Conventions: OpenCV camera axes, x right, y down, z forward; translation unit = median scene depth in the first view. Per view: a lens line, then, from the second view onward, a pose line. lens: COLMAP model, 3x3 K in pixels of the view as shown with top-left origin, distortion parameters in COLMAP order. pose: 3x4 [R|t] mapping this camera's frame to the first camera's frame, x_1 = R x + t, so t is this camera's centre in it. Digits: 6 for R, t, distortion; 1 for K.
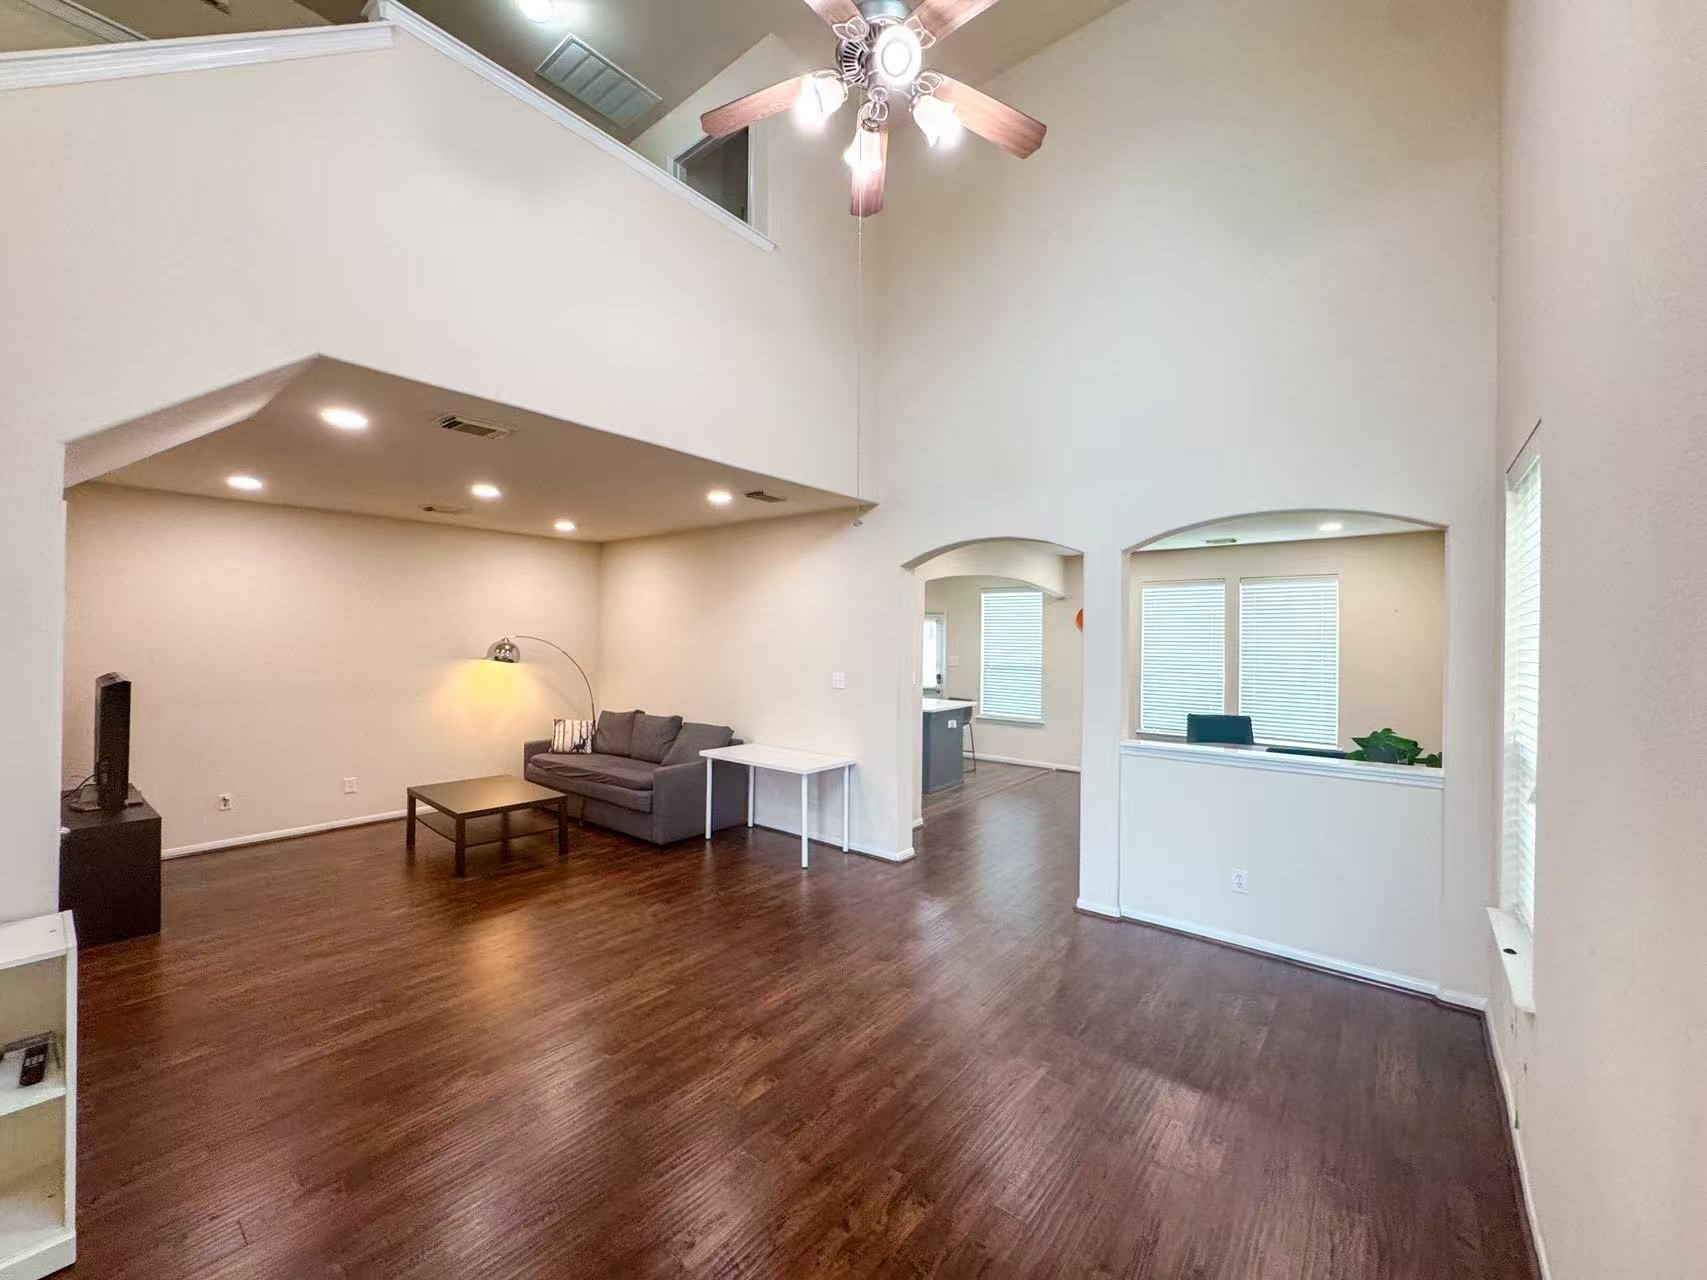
lens RADIAL K [[681.7, 0, 853.1], [0, 681.7, 639.2], [0, 0, 1]] dist [-0.000074, -0.000034]
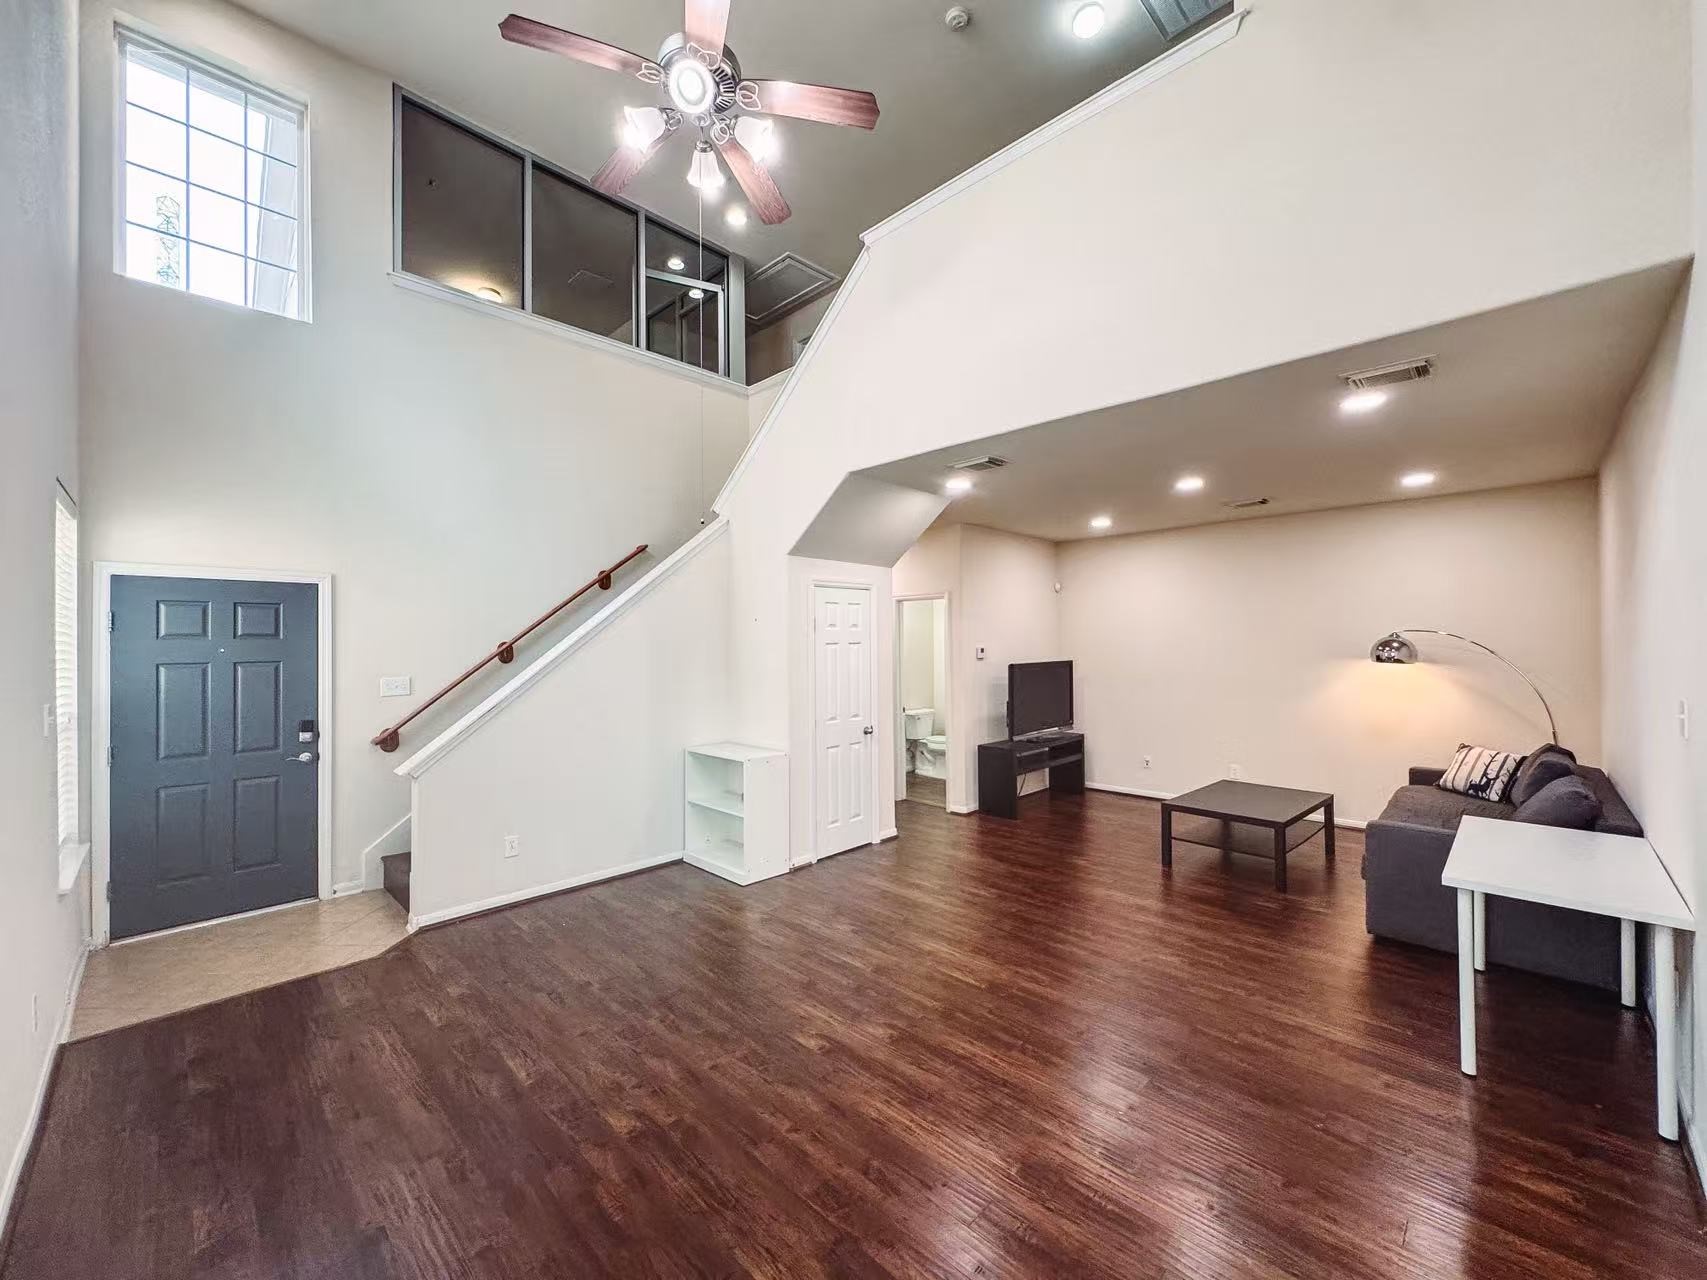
lens RADIAL K [[681.7, 0, 855.1], [0, 681.7, 640.7], [0, 0, 1]] dist [-0.000074, -0.000034]
pose [[-0.100409, -0.012412, -0.994869, 0.506430], [0.008446, 0.999876, -0.013327, 0.017867], [0.994910, -0.009741, -0.100292, 0.634831]]
